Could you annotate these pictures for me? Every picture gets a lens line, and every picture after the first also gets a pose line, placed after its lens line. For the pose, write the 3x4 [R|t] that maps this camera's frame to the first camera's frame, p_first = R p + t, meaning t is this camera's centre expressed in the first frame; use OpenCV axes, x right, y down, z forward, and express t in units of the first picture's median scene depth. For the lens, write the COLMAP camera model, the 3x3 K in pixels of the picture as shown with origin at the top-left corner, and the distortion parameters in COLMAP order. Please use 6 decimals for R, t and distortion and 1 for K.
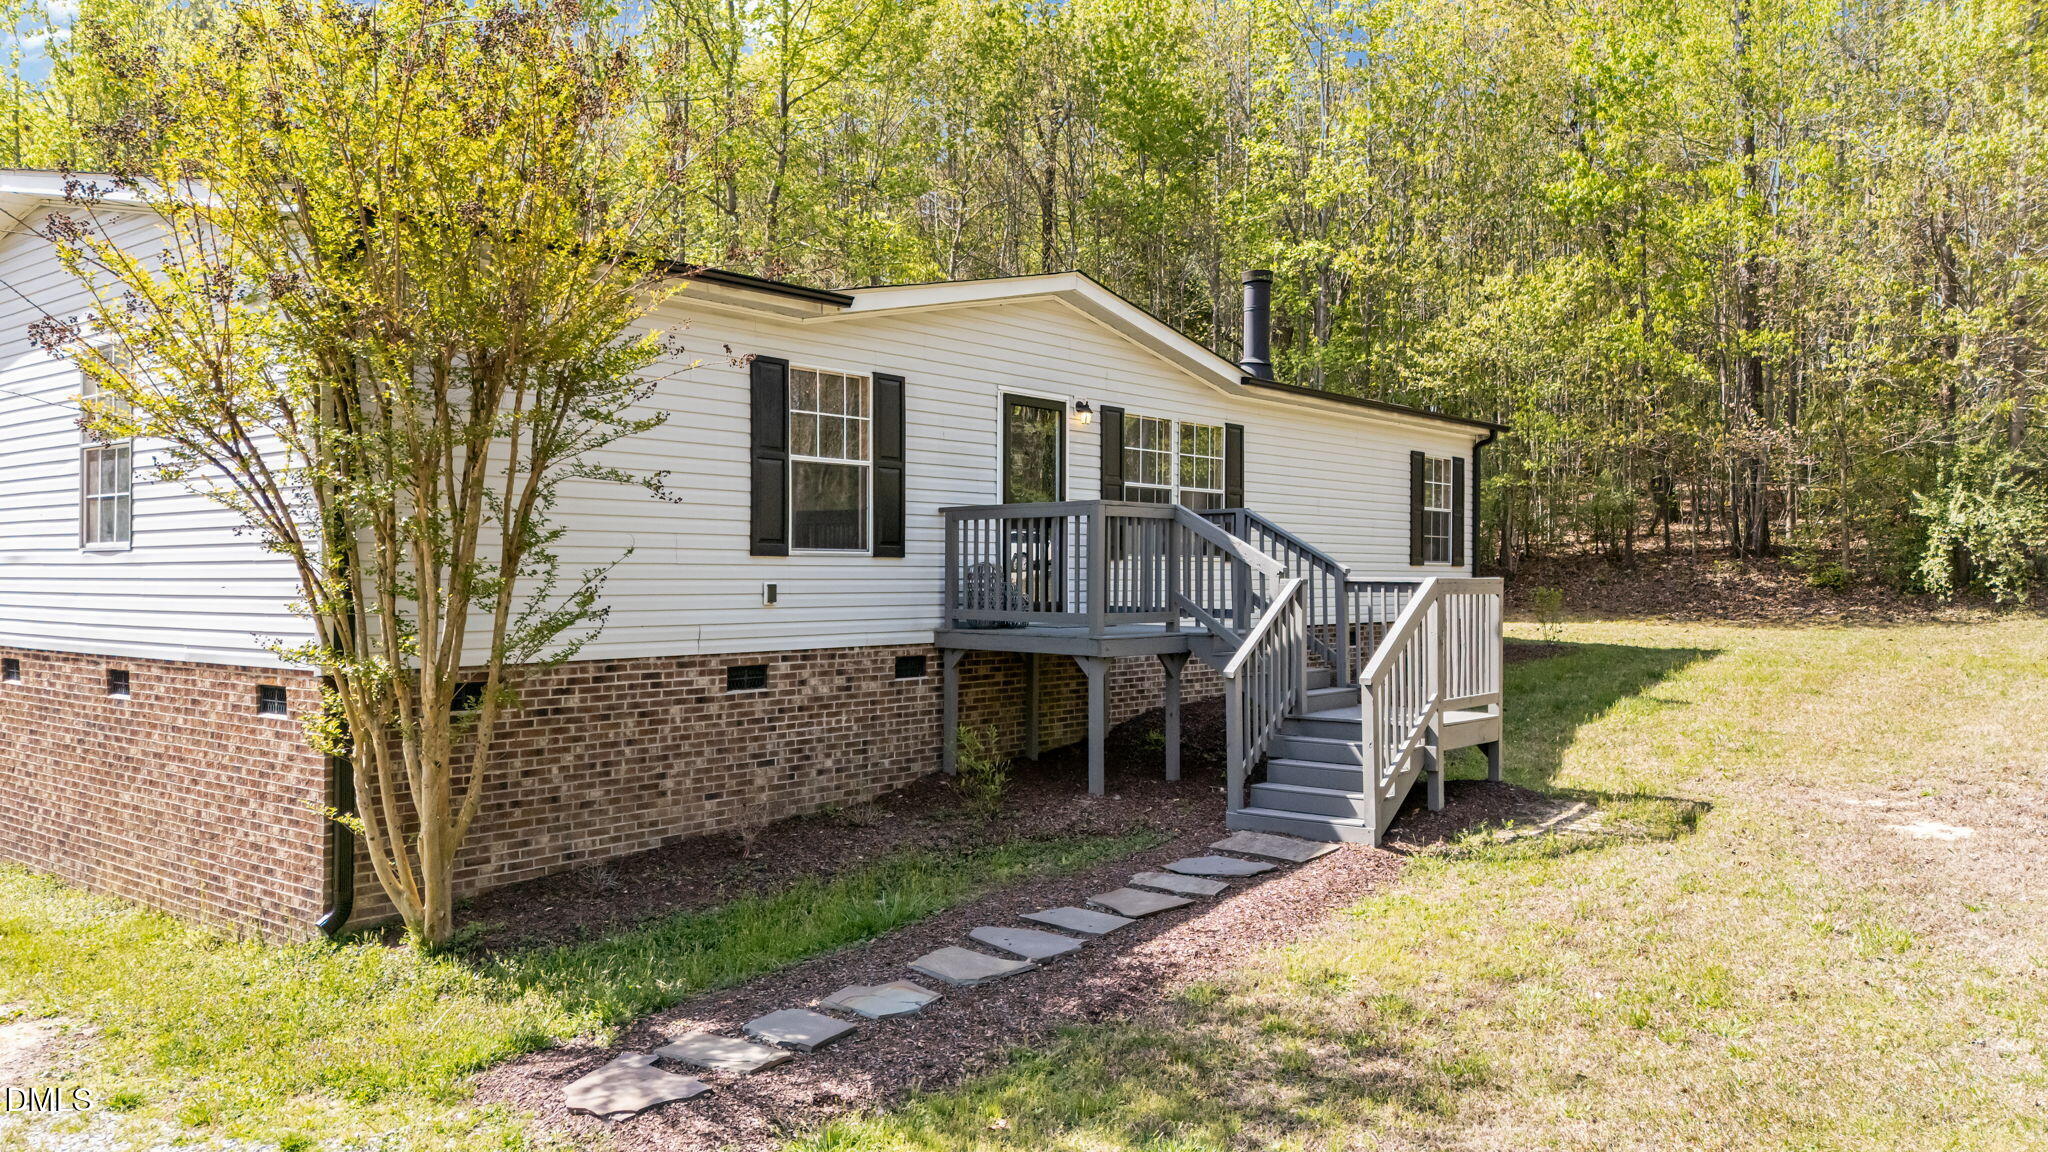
lens RADIAL K [[1530.5, 0, 1014.3], [0, 1530.5, 571.1], [0, 0, 1]] dist [0.037838, -0.011743]
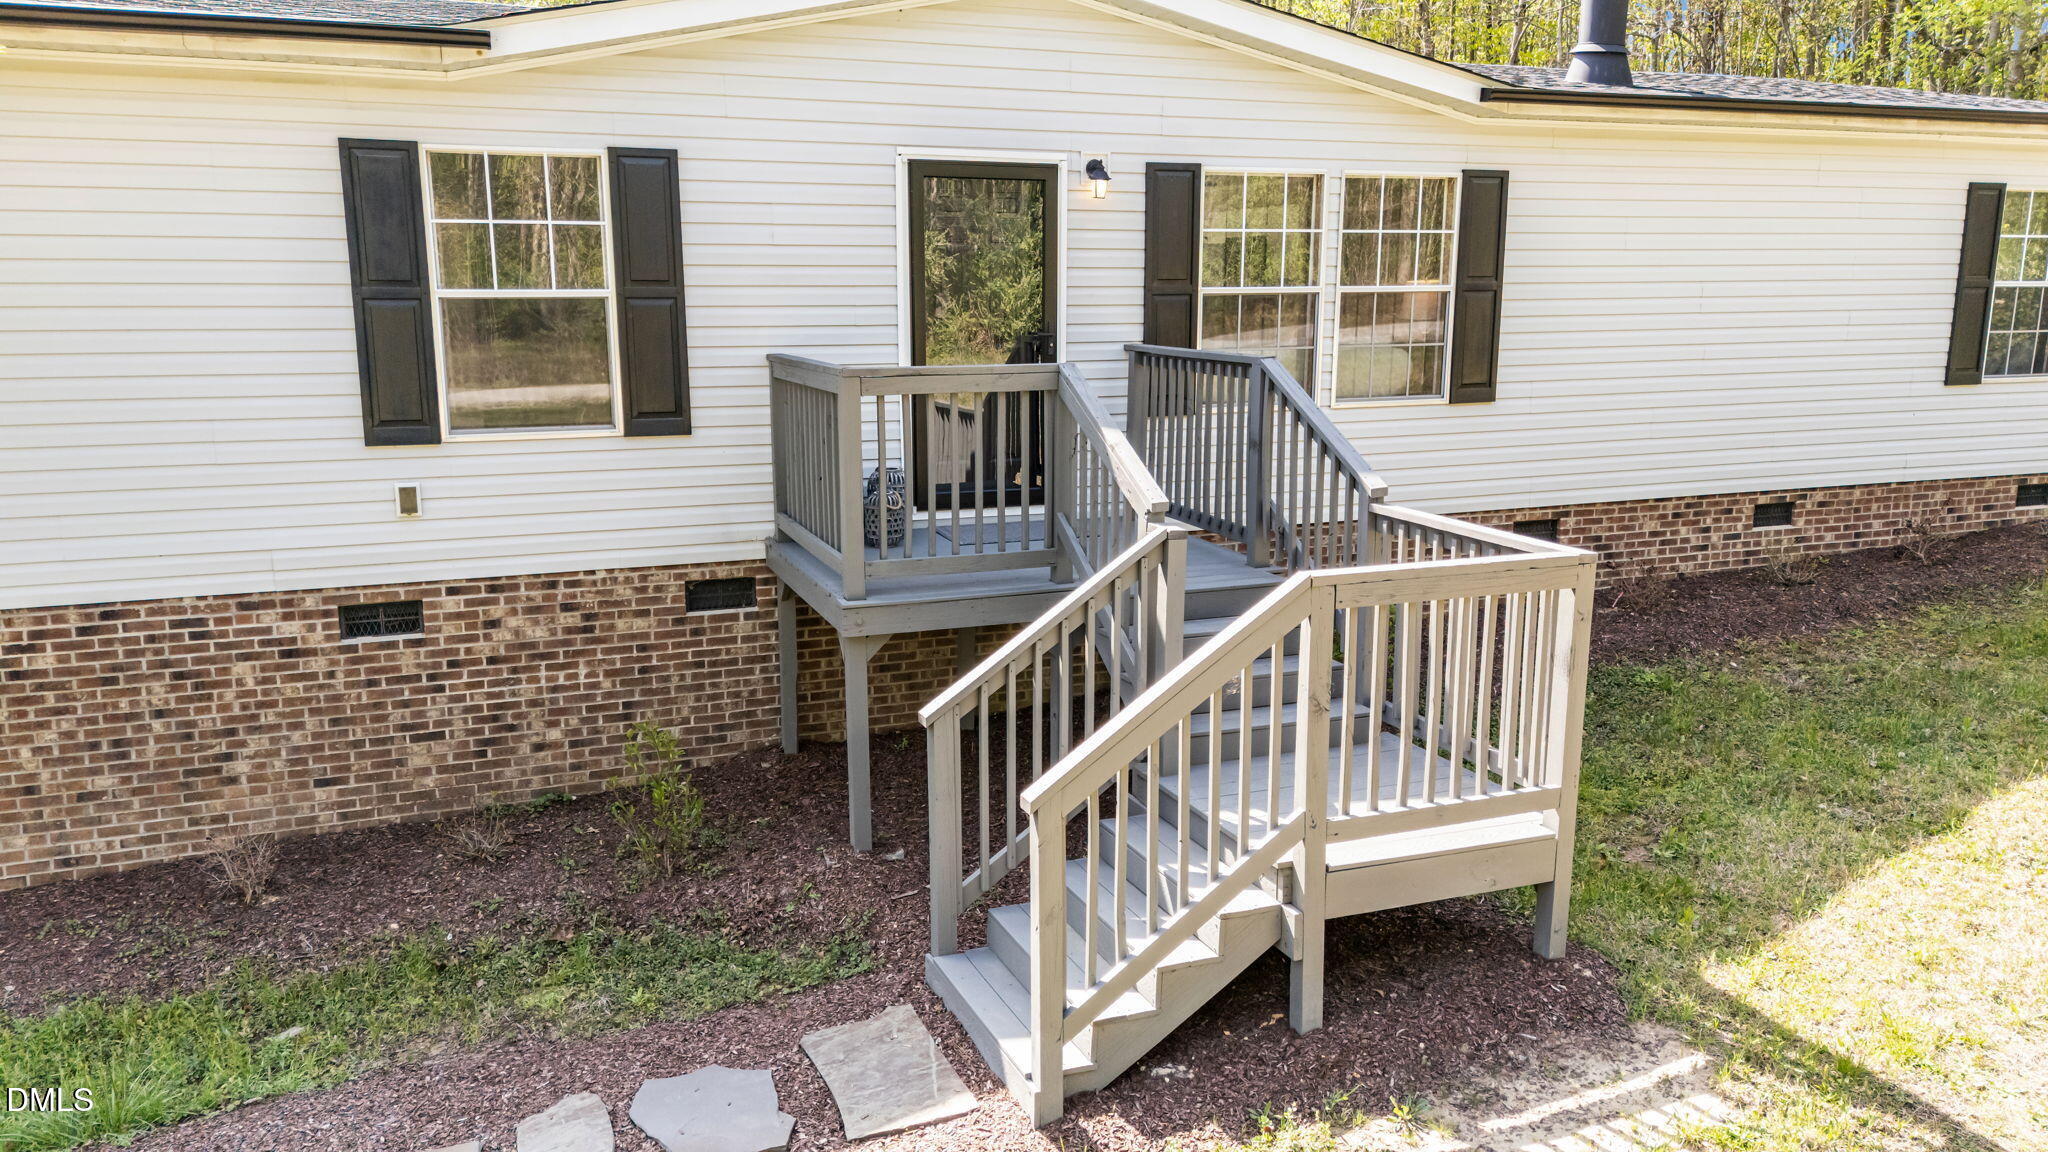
lens RADIAL K [[1530.5, 0, 1032.1], [0, 1530.5, 589.1], [0, 0, 1]] dist [0.037838, -0.011743]
pose [[0.875468, 0.096579, -0.473527, 0.413317], [0.003065, 0.978699, 0.205279, -0.086644], [0.483266, -0.181167, 0.856524, 0.539841]]
